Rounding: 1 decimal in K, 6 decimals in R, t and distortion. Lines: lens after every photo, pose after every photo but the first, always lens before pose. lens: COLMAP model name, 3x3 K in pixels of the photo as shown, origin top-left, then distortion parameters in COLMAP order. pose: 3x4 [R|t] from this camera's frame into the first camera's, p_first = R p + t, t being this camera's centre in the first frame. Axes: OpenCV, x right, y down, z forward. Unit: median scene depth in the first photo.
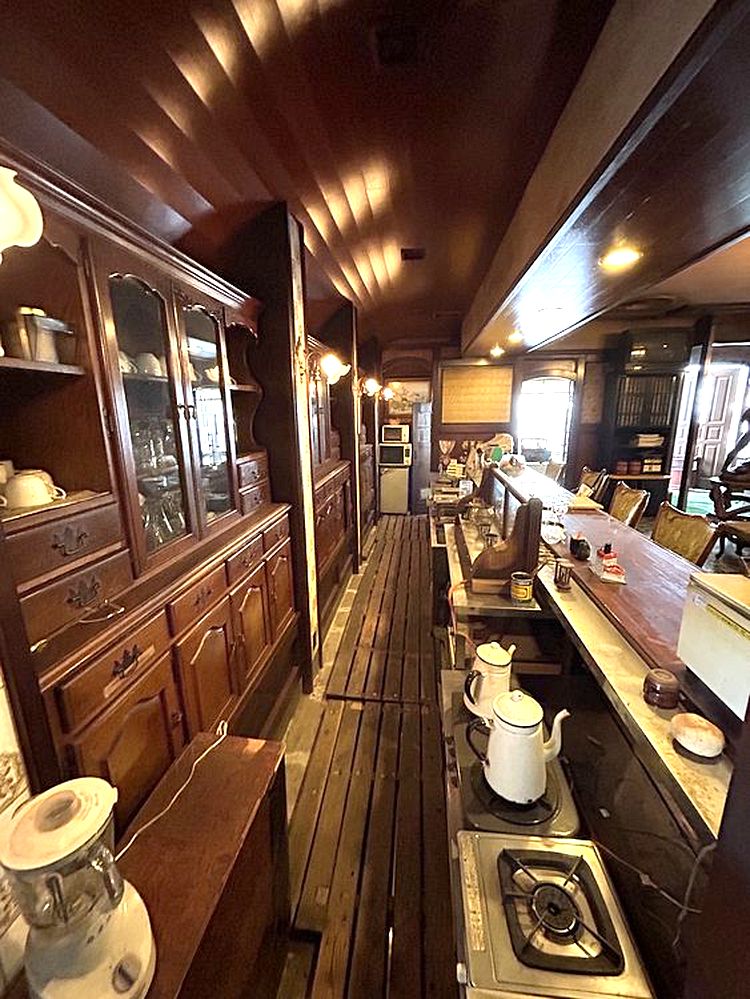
lens RADIAL K [[401.9, 0, 375.0], [0, 401.9, 499.5], [0, 0, 1]] dist [-0.002233, 0.000281]
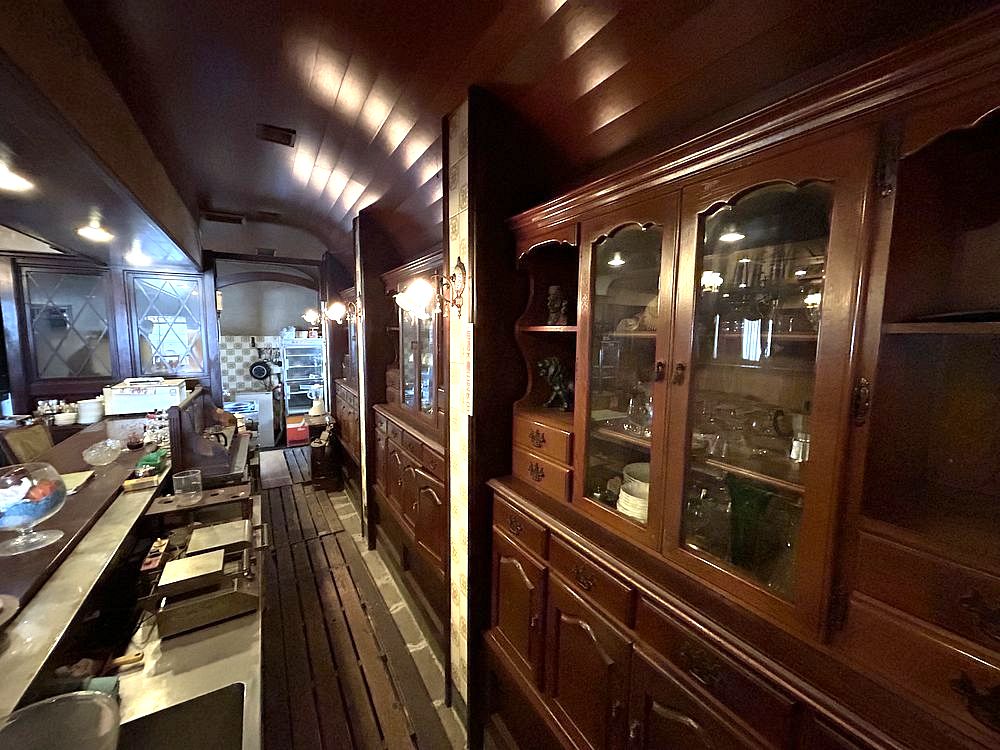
lens RADIAL K [[402.3, 0, 498.6], [0, 402.3, 375.7], [0, 0, 1]] dist [-0.002233, 0.000281]
pose [[-0.796470, 0.059142, -0.601779, 0.229639], [-0.136369, 0.951998, 0.274050, -0.433491], [0.589100, 0.300337, -0.750173, 1.747307]]
